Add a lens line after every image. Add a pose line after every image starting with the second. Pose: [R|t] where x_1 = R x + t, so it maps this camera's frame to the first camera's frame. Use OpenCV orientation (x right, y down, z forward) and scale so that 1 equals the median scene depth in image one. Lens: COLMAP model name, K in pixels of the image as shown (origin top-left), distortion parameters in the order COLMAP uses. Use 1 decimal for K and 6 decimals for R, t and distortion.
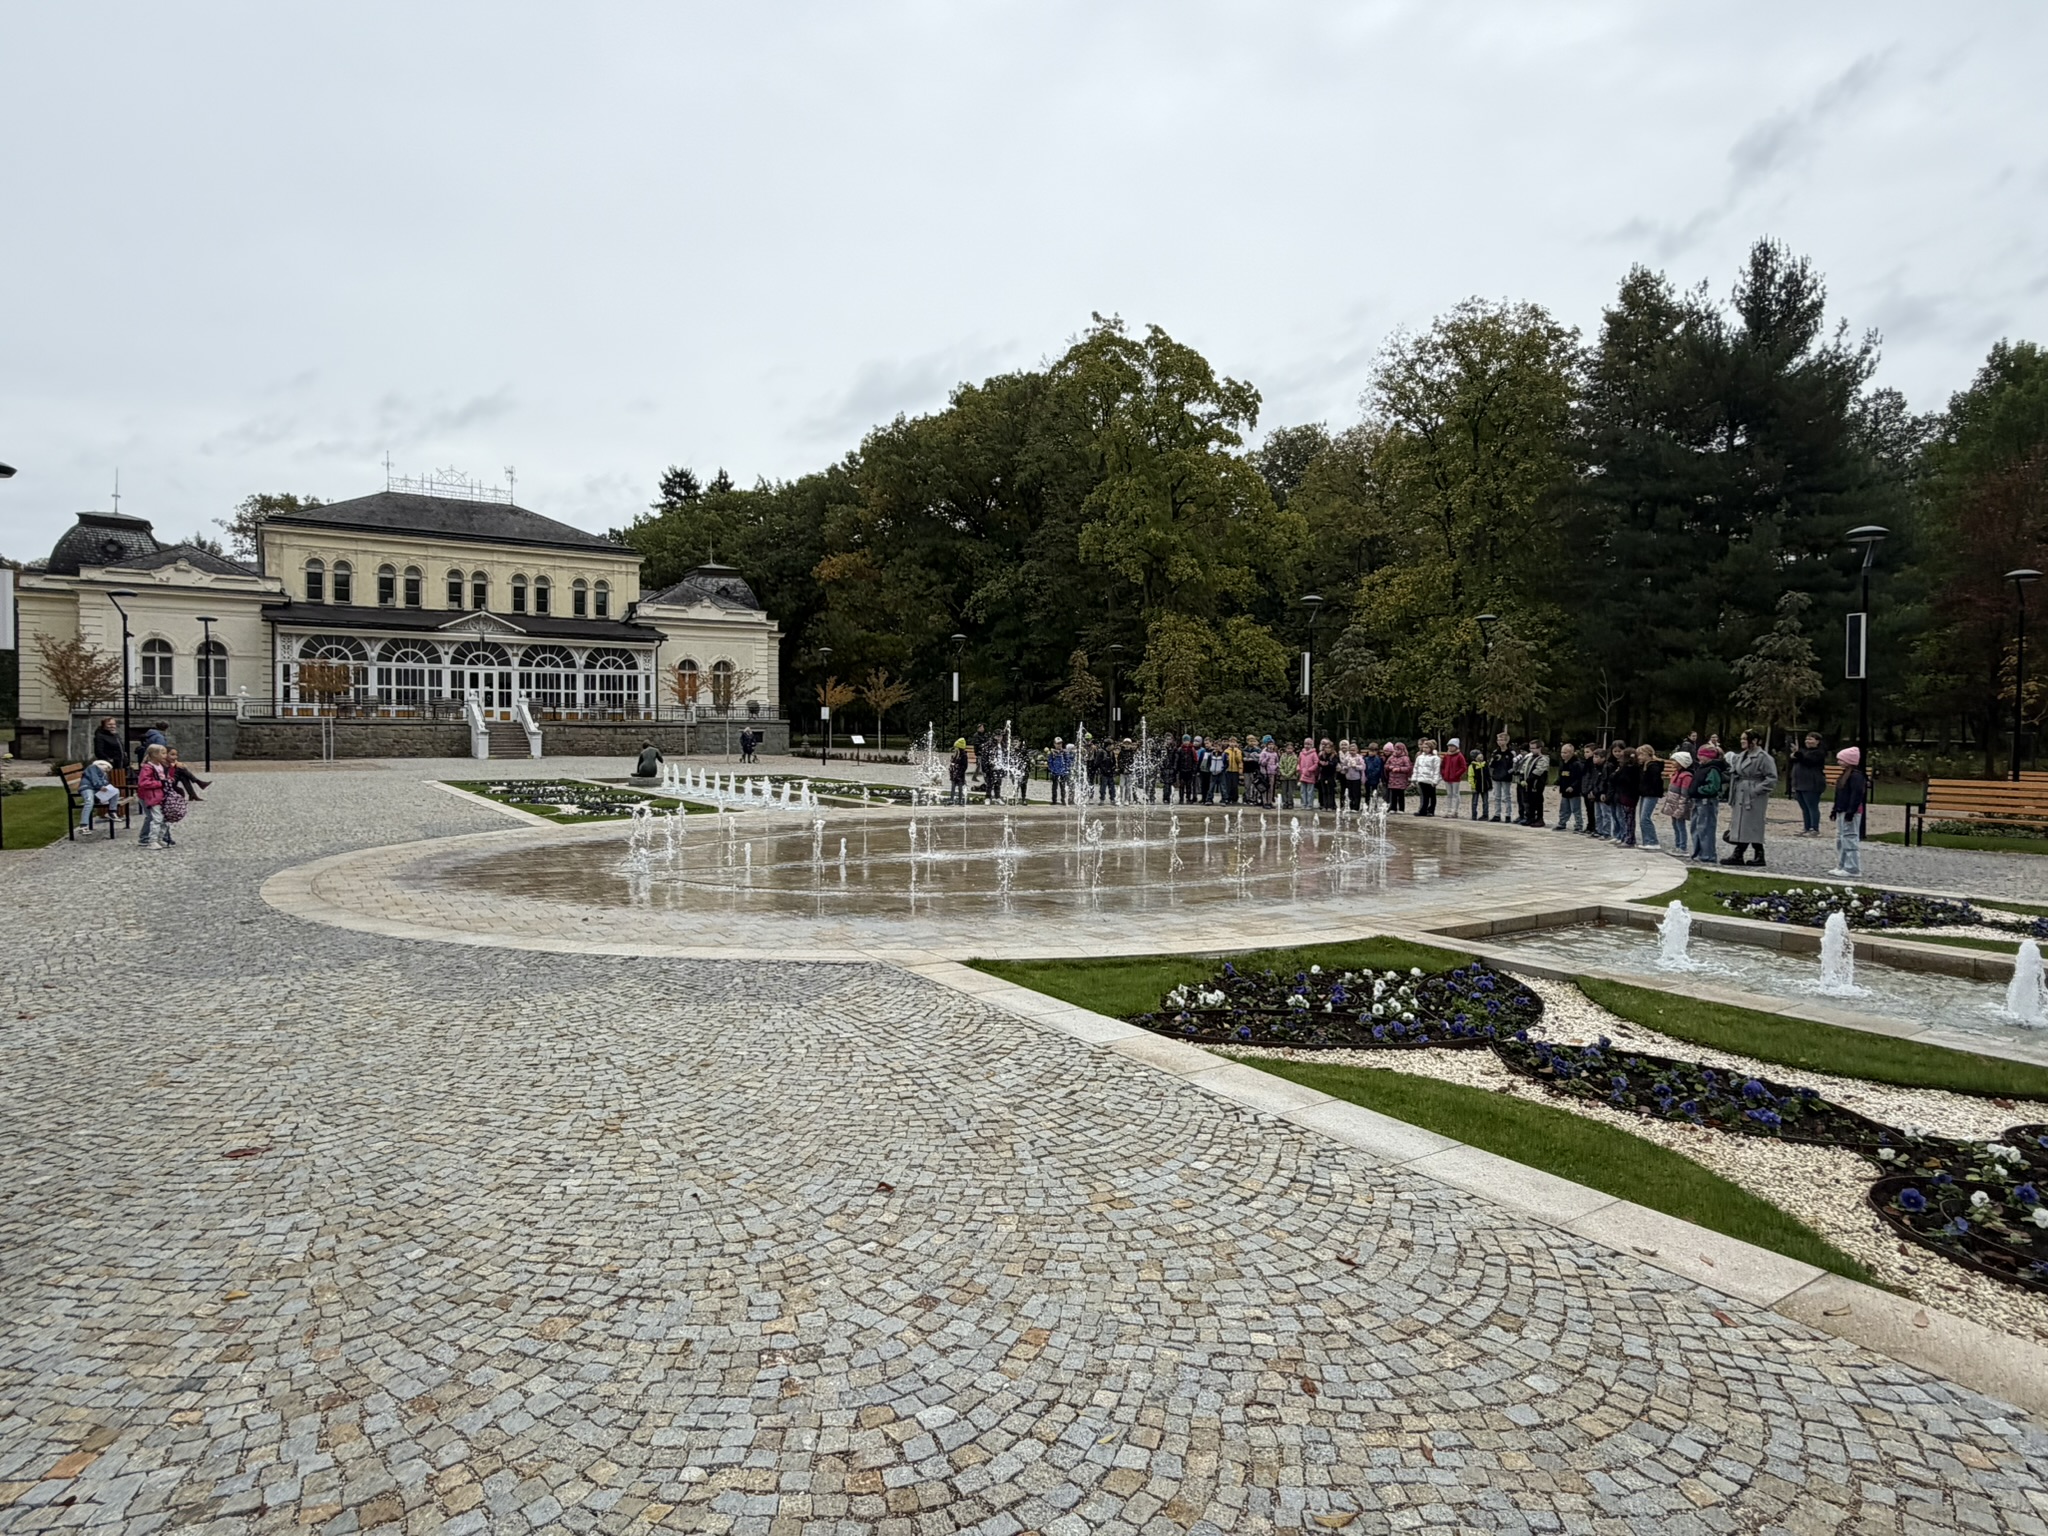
lens RADIAL K [[1134.1, 0, 1032.6], [0, 1134.1, 758.5], [0, 0, 1]] dist [0.004076, 0.000183]
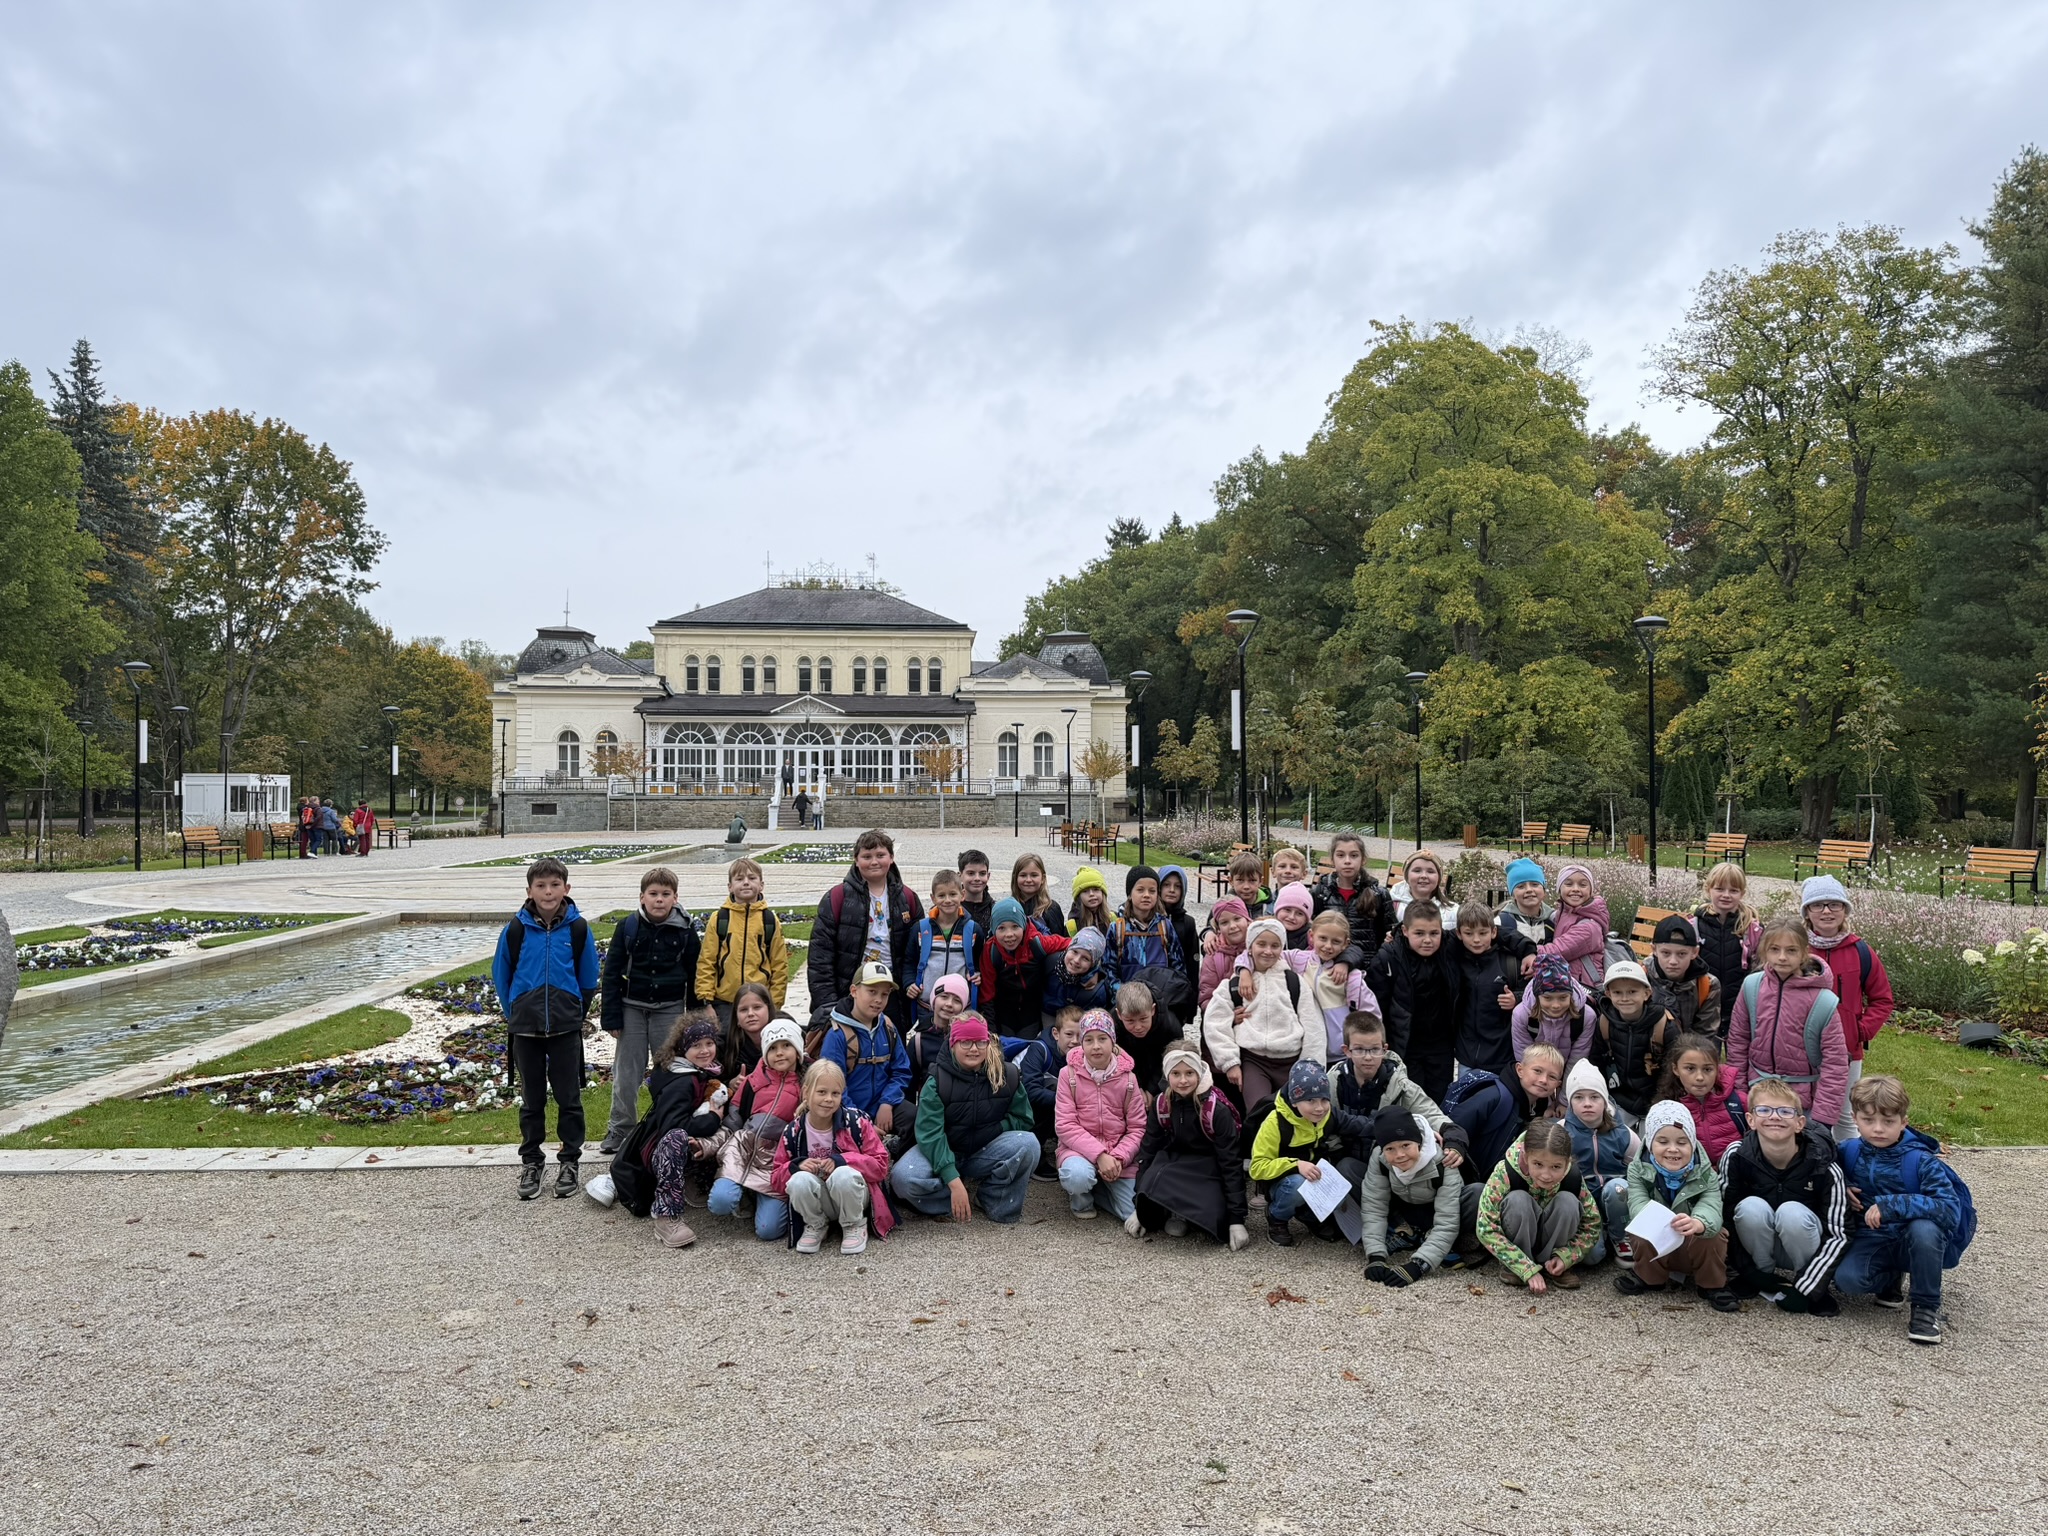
lens RADIAL K [[1432.4, 0, 1024.0], [0, 1432.4, 768.0], [0, 0, 1]] dist [0.151479, -0.192566]
pose [[0.867958, -0.018018, -0.496311, 0.385680], [-0.006659, 0.998830, -0.047908, 0.004944], [0.496593, 0.044887, 0.866822, -0.090579]]
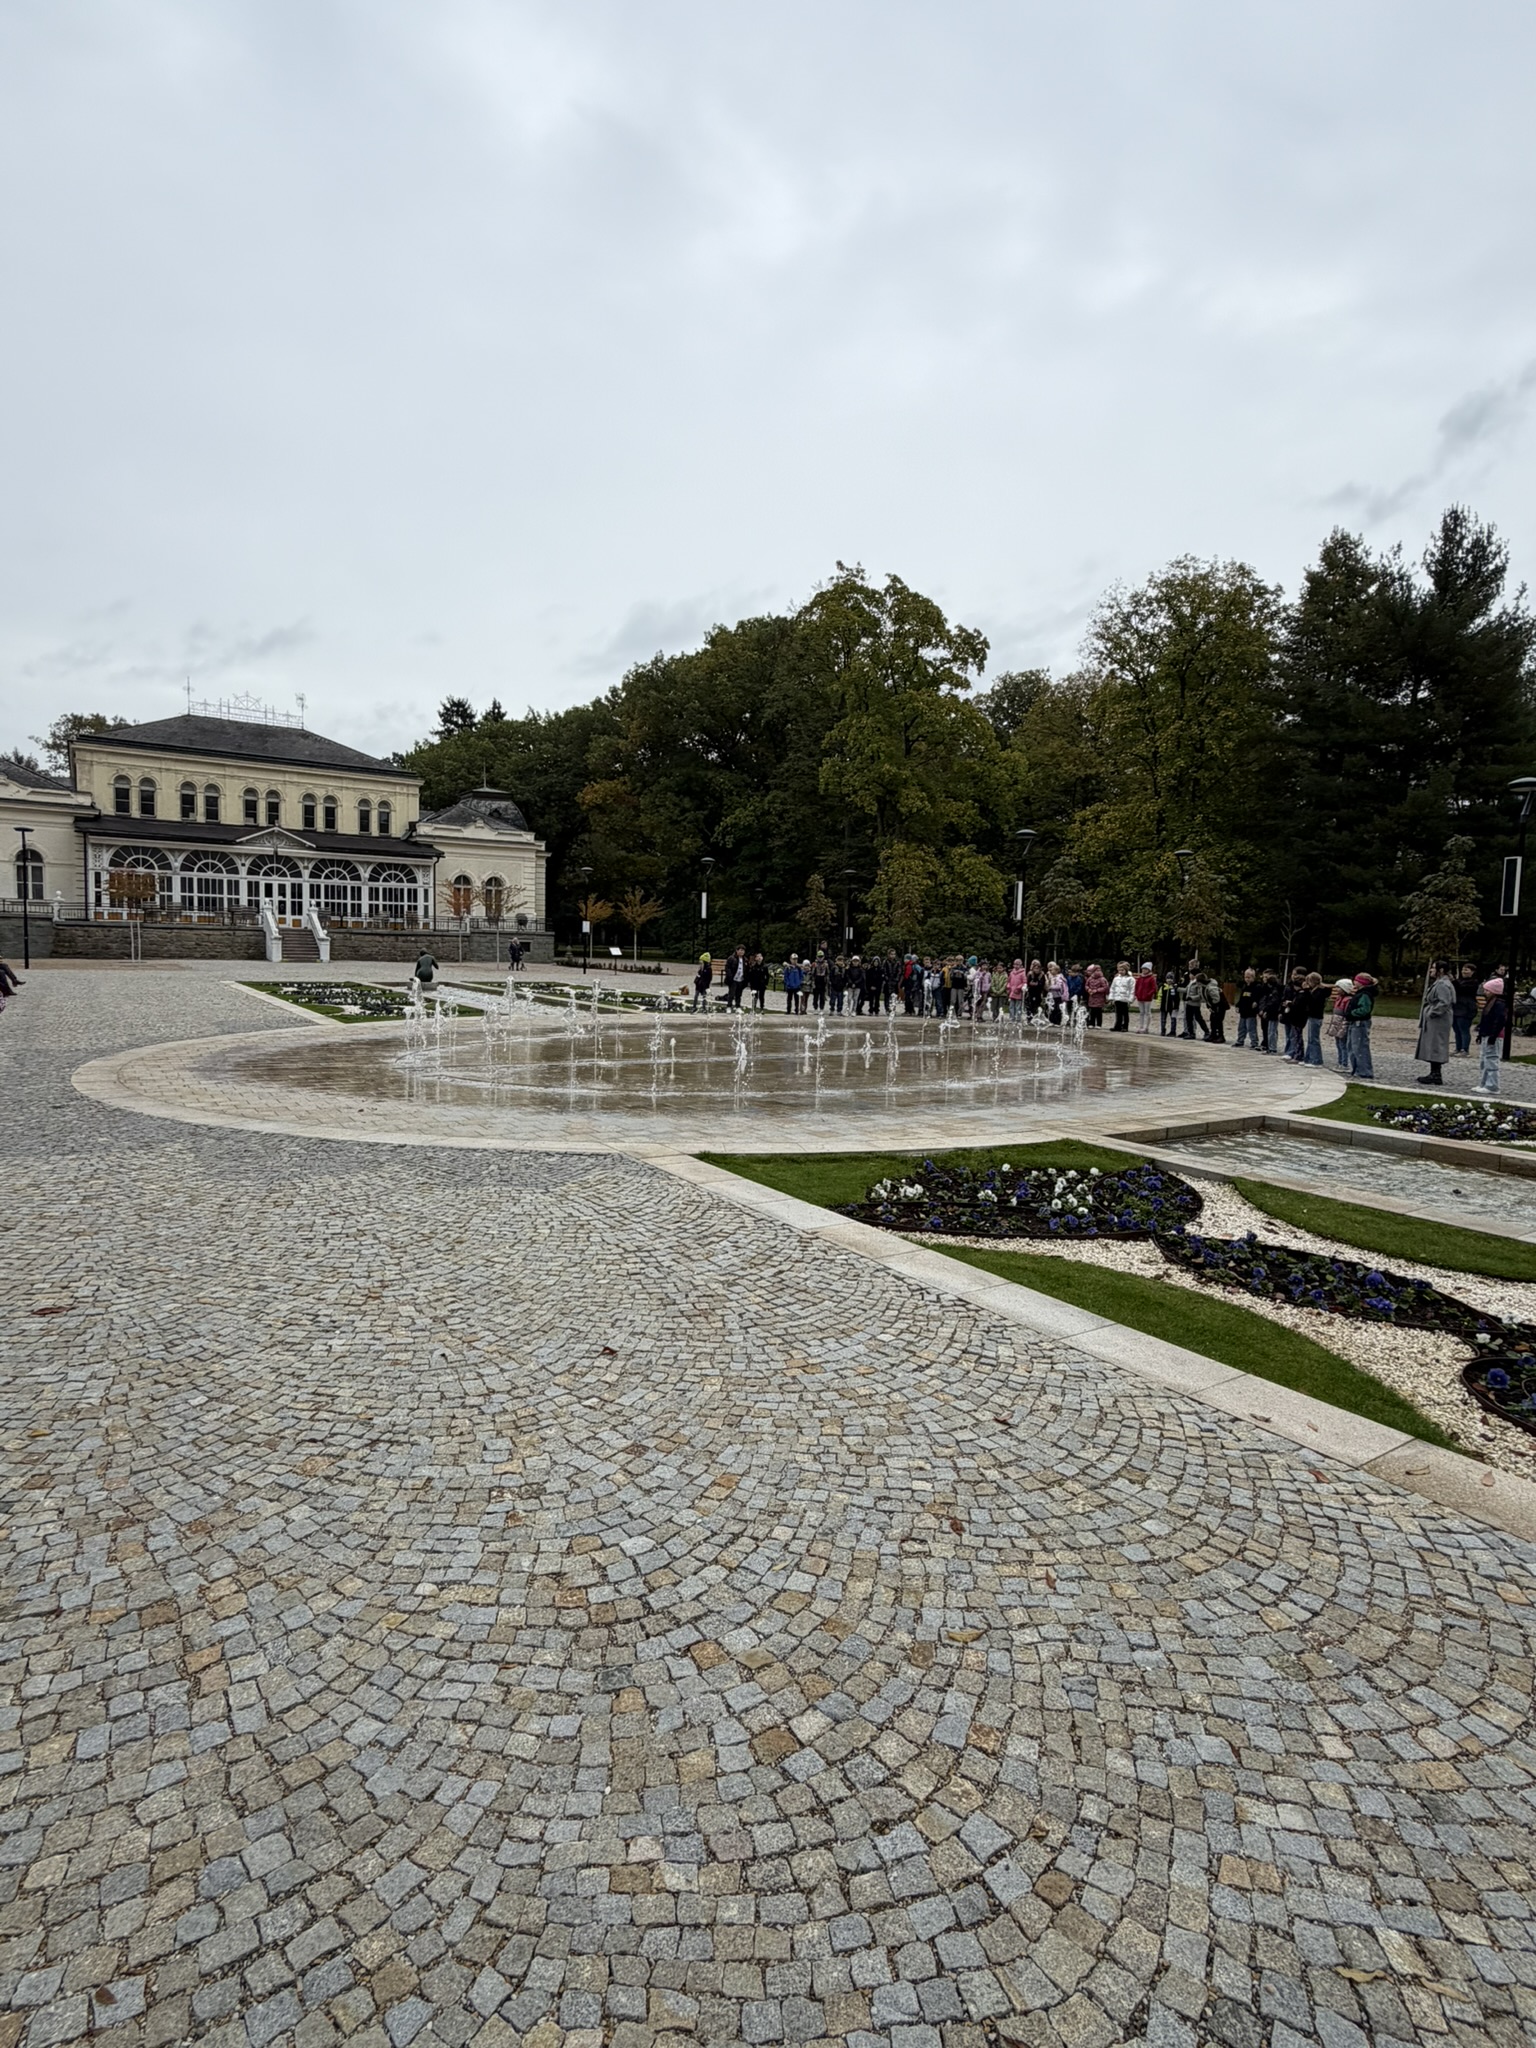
lens RADIAL K [[1022.2, 0, 779.0], [0, 1022.2, 1024.0], [0, 0, 1]] dist [0.003952, 0.000588]
pose [[0.999790, 0.020002, 0.004362, 0.002296], [-0.020203, 0.998439, 0.052071, -0.000807], [-0.003313, -0.052148, 0.998634, -0.001387]]
